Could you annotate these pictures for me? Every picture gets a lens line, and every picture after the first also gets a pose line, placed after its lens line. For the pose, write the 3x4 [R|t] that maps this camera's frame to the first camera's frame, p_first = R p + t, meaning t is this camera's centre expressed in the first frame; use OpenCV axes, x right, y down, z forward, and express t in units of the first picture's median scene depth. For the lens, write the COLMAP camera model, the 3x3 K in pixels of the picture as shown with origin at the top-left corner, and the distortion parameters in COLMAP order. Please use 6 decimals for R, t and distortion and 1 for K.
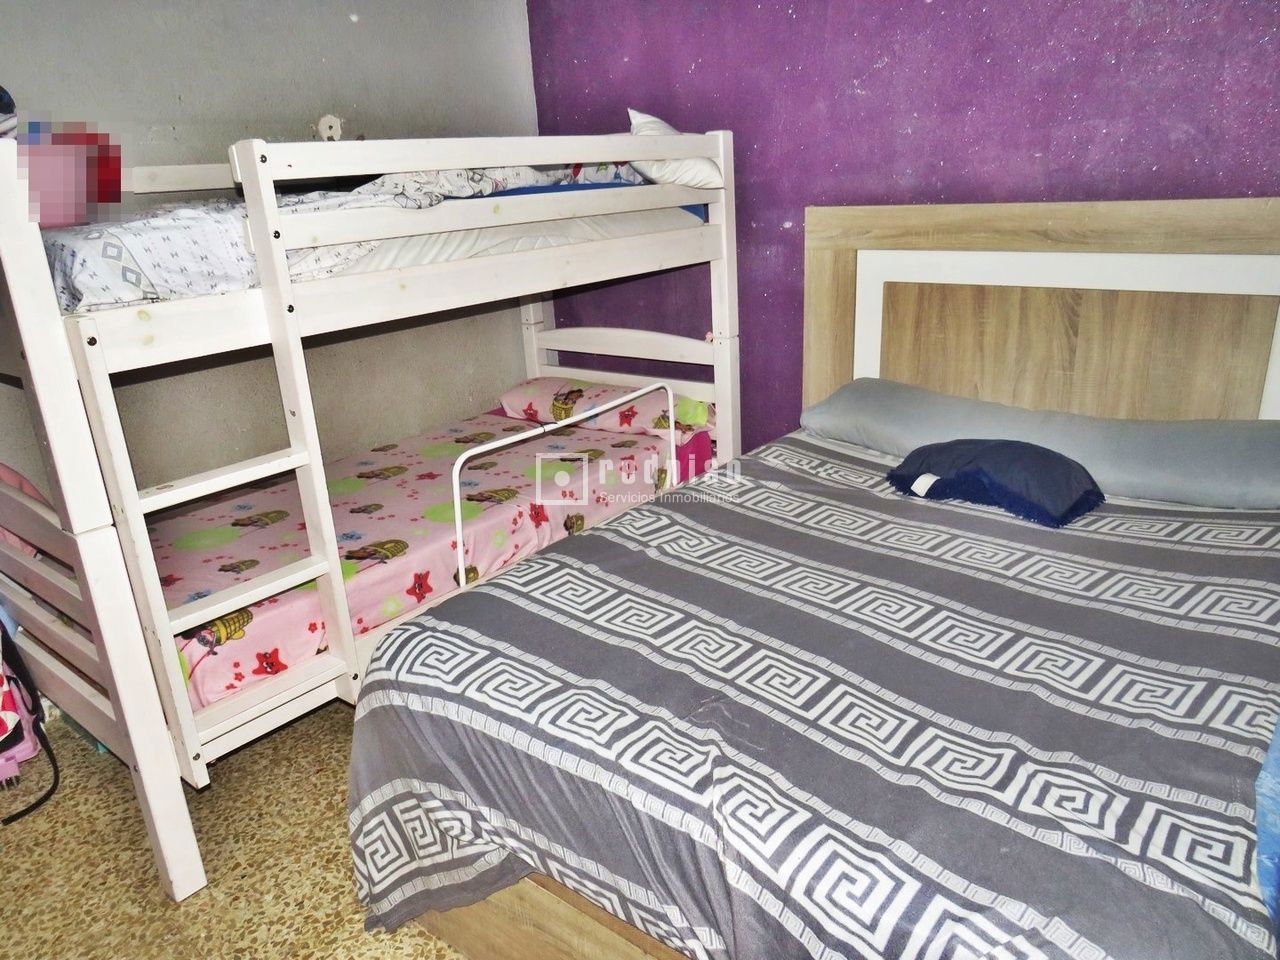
lens RADIAL K [[918.2, 0, 635.9], [0, 918.2, 474.8], [0, 0, 1]] dist [-0.033395, 0.022283]
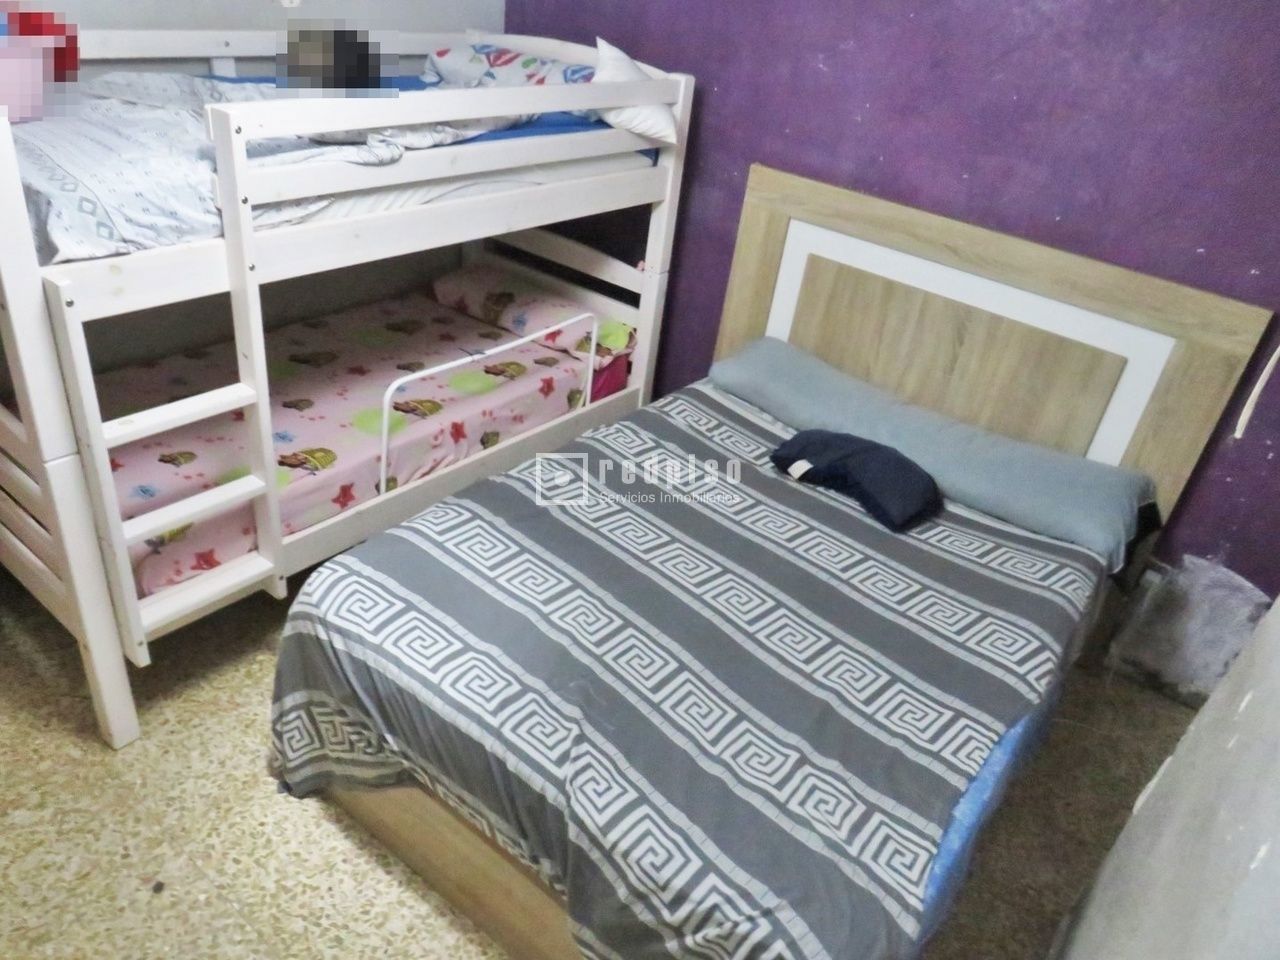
lens RADIAL K [[924.8, 0, 640.0], [0, 924.8, 480.0], [0, 0, 1]] dist [-0.050954, 0.053563]
pose [[0.983291, 0.139663, 0.116758, -0.018628], [-0.161648, 0.964850, 0.207207, -0.229154], [-0.083715, -0.222619, 0.971305, -0.139745]]
